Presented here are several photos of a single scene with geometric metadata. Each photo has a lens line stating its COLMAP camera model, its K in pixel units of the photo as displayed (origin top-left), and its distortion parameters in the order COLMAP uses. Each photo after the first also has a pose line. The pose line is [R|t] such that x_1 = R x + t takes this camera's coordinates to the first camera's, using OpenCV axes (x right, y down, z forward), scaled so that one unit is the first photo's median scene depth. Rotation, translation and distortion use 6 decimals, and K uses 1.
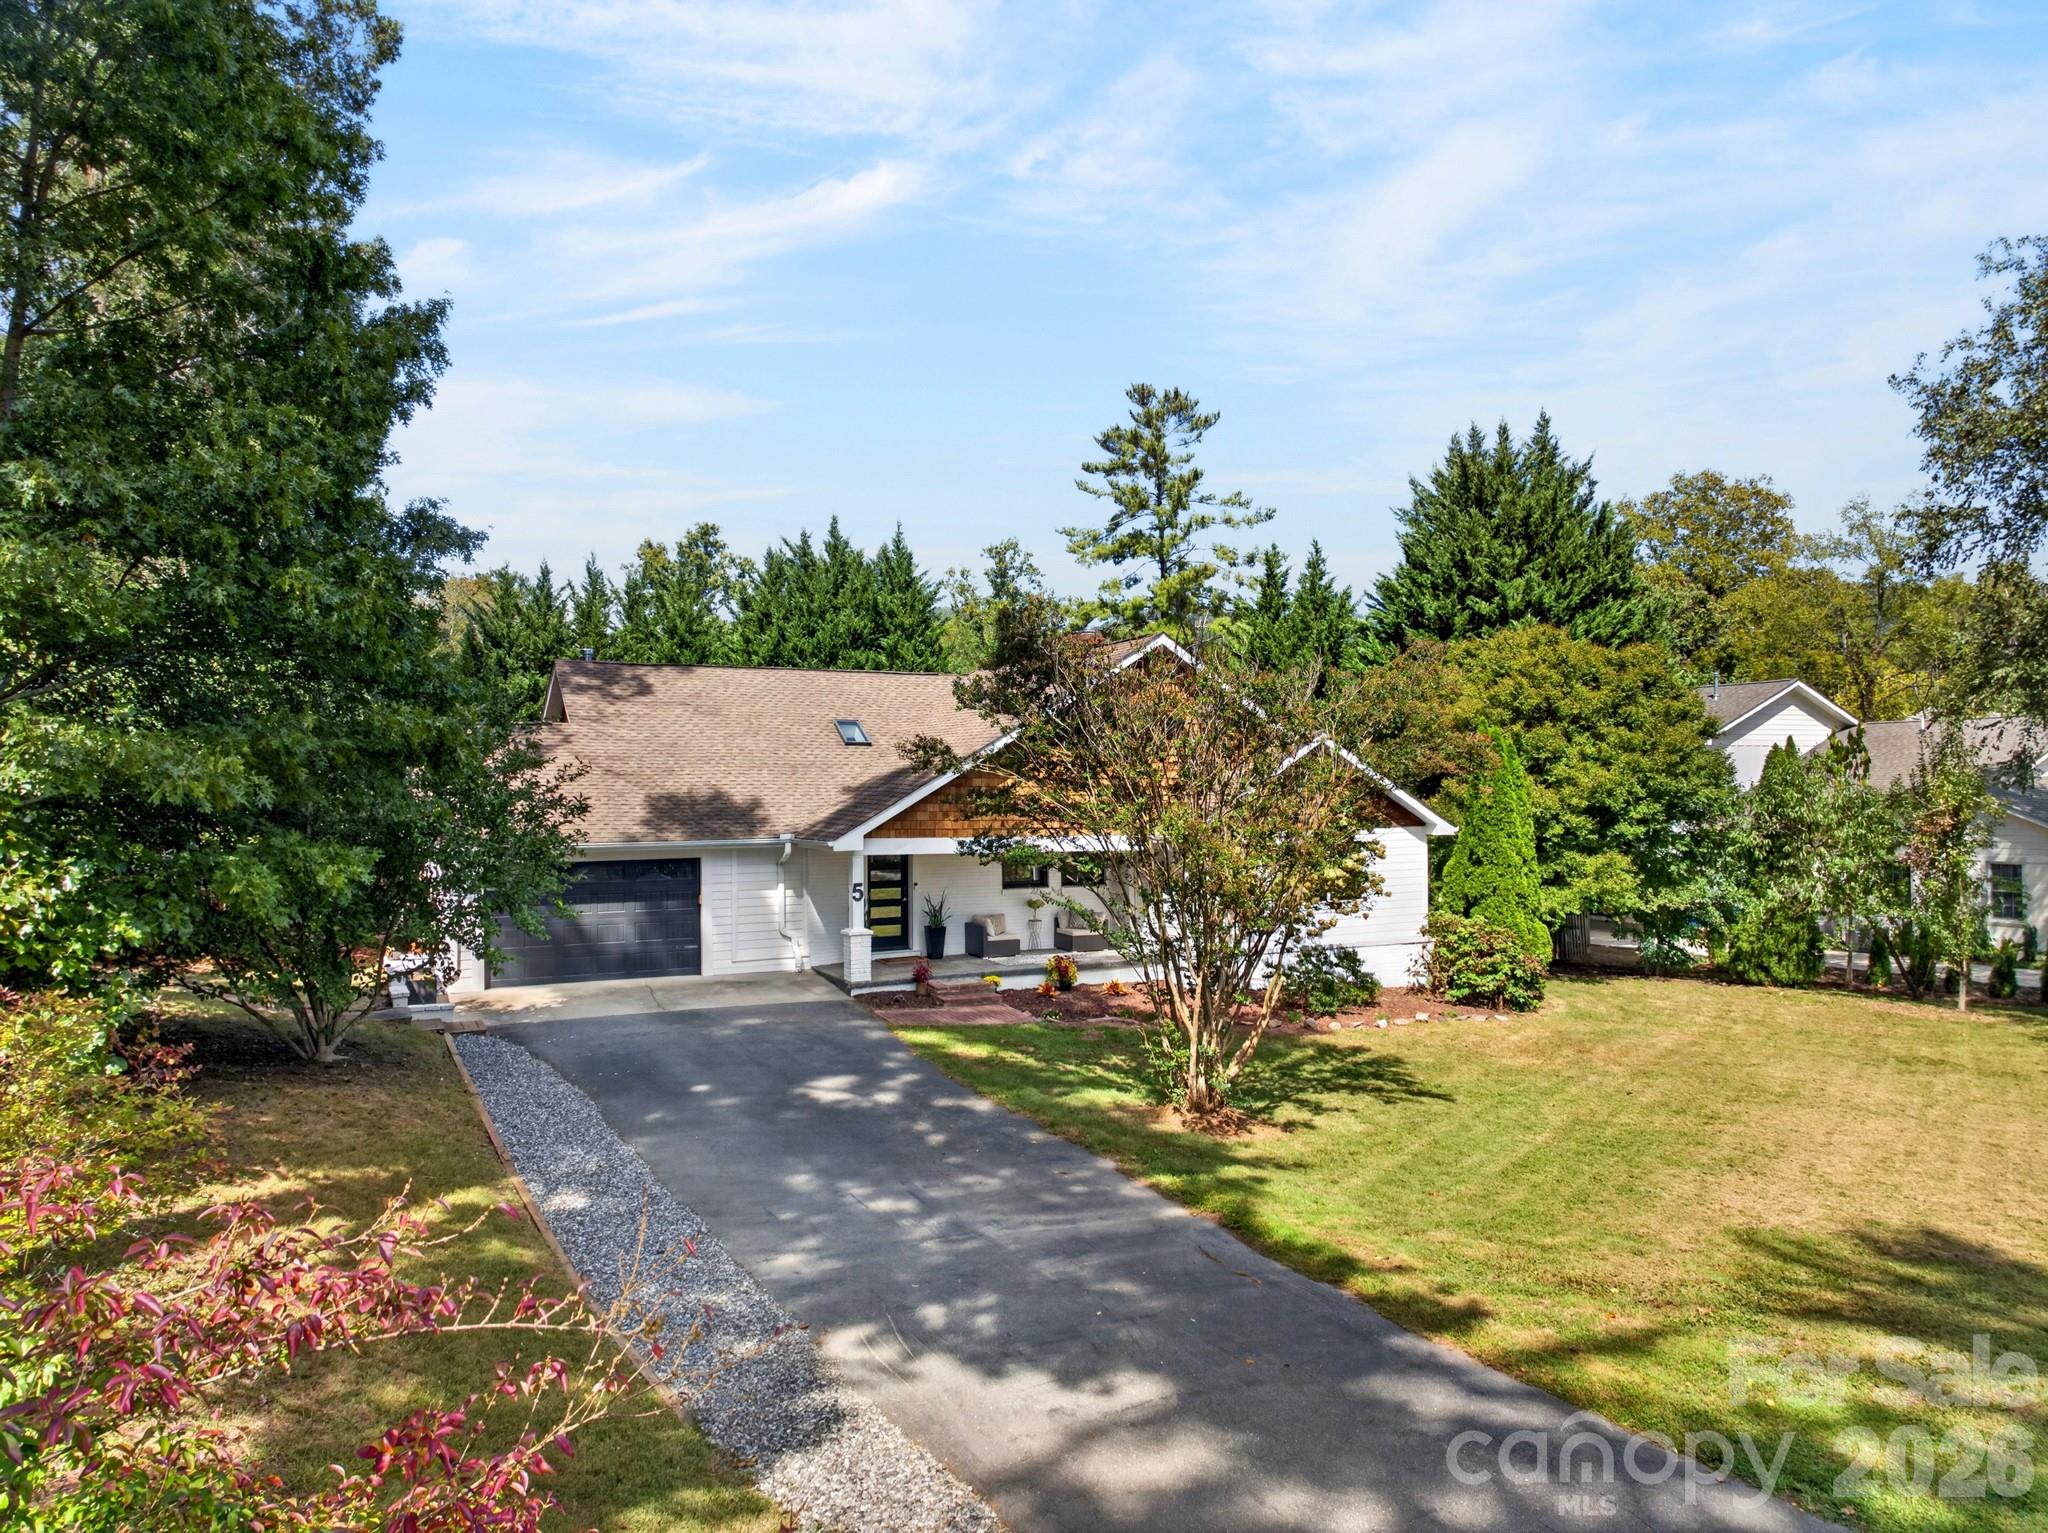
lens RADIAL K [[1467.9, 0, 1024.0], [0, 1467.9, 766.5], [0, 0, 1]] dist [0.082439, 0.000501]
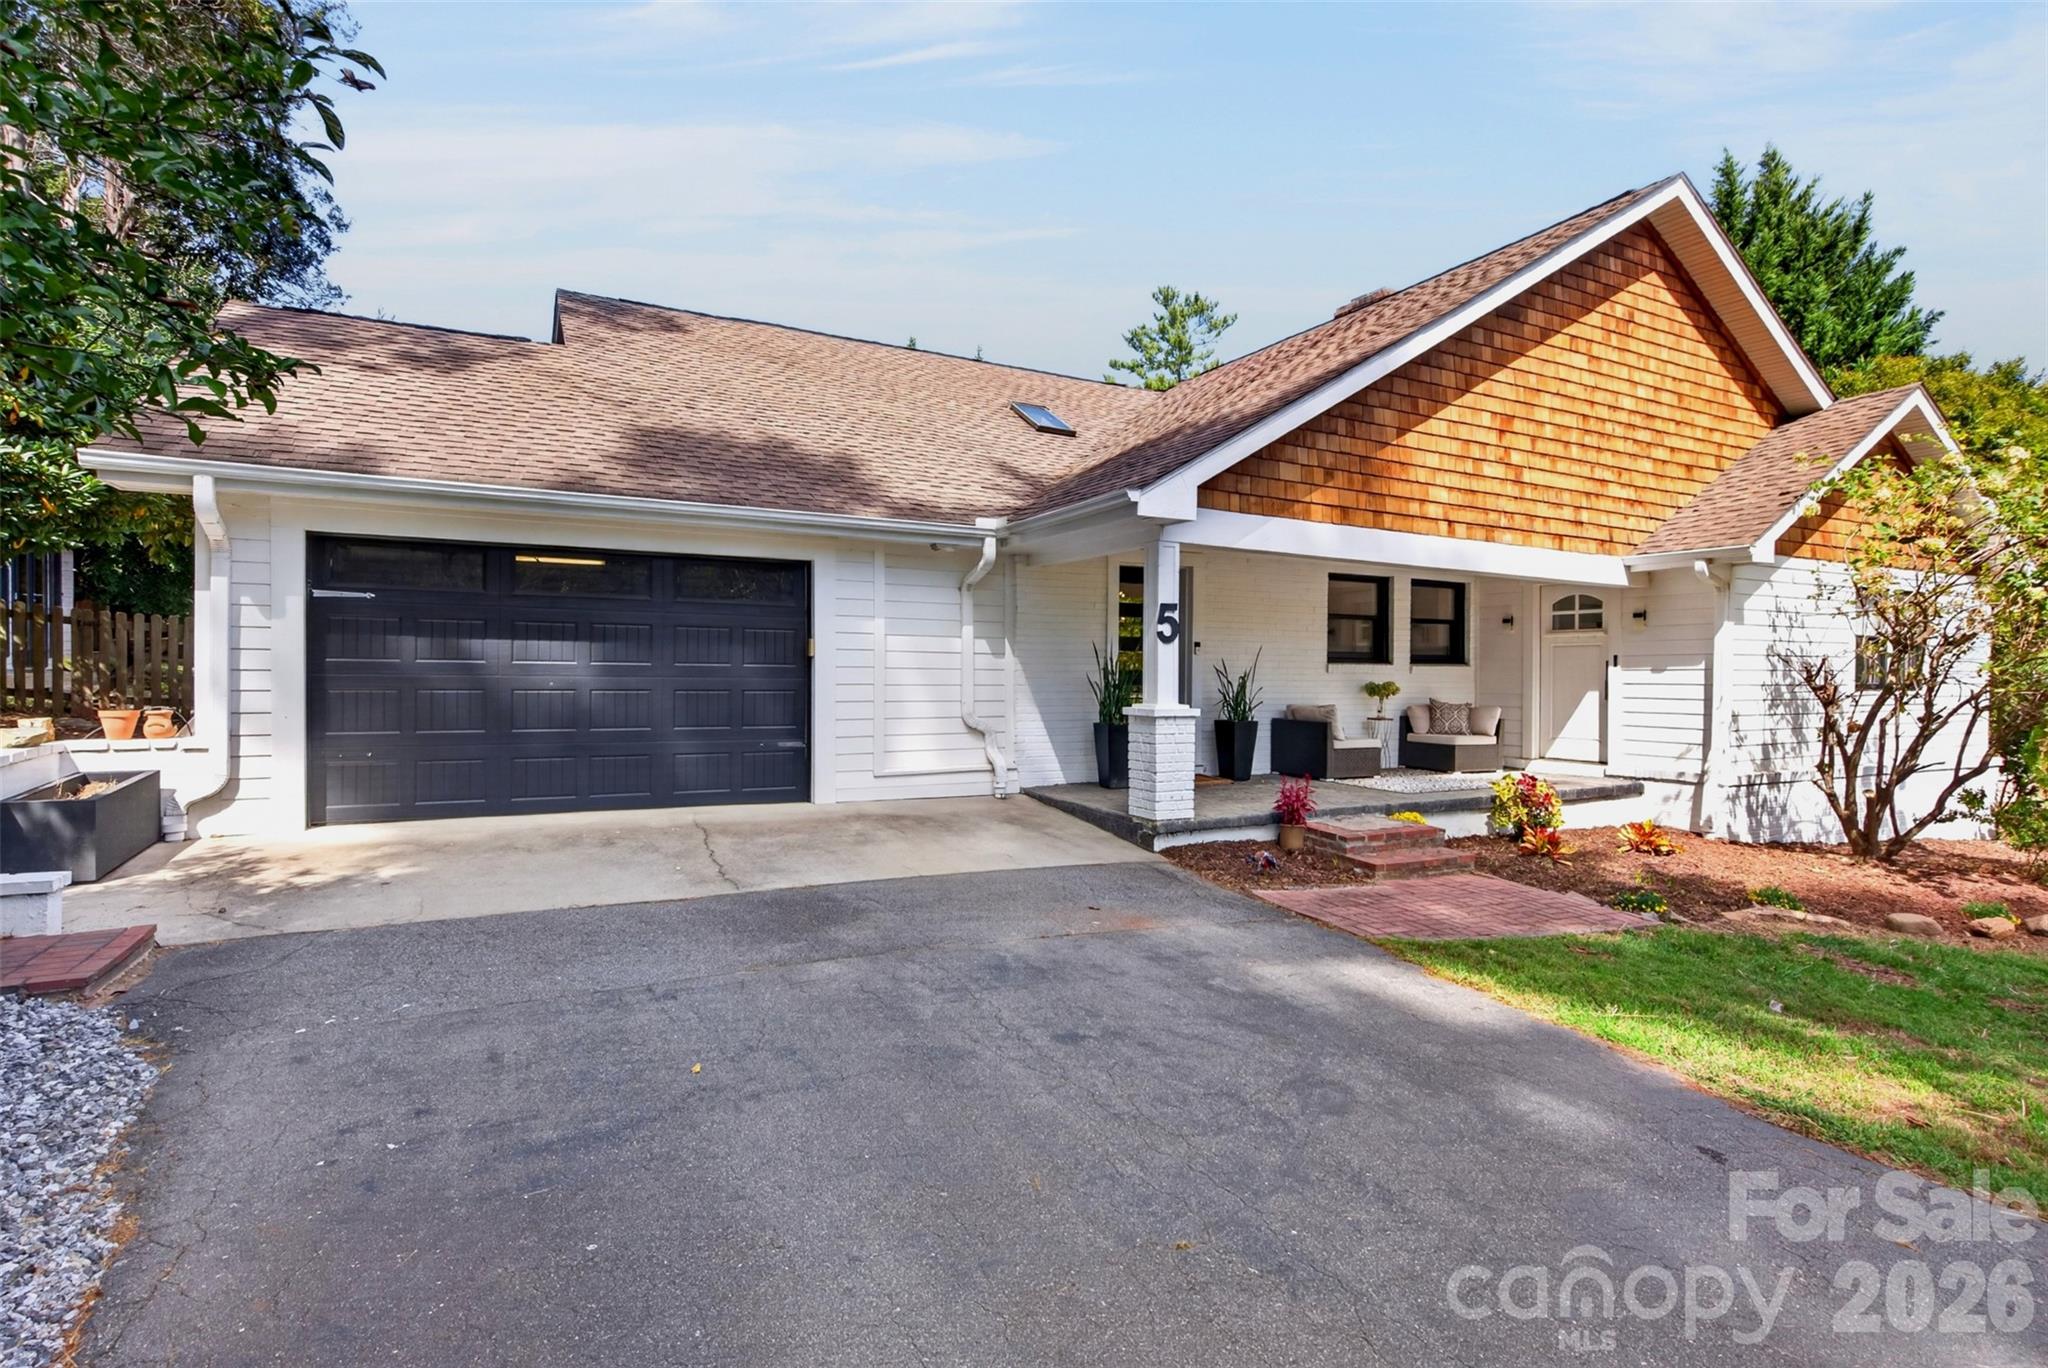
lens RADIAL K [[1033.5, 0, 1020.7], [0, 1033.5, 694.1], [0, 0, 1]] dist [0.022860, -0.016392]
pose [[0.999248, 0.012141, 0.036815, -0.159023], [-0.012869, 0.999725, 0.019587, 0.095286], [-0.036567, -0.020046, 0.999130, 0.641253]]
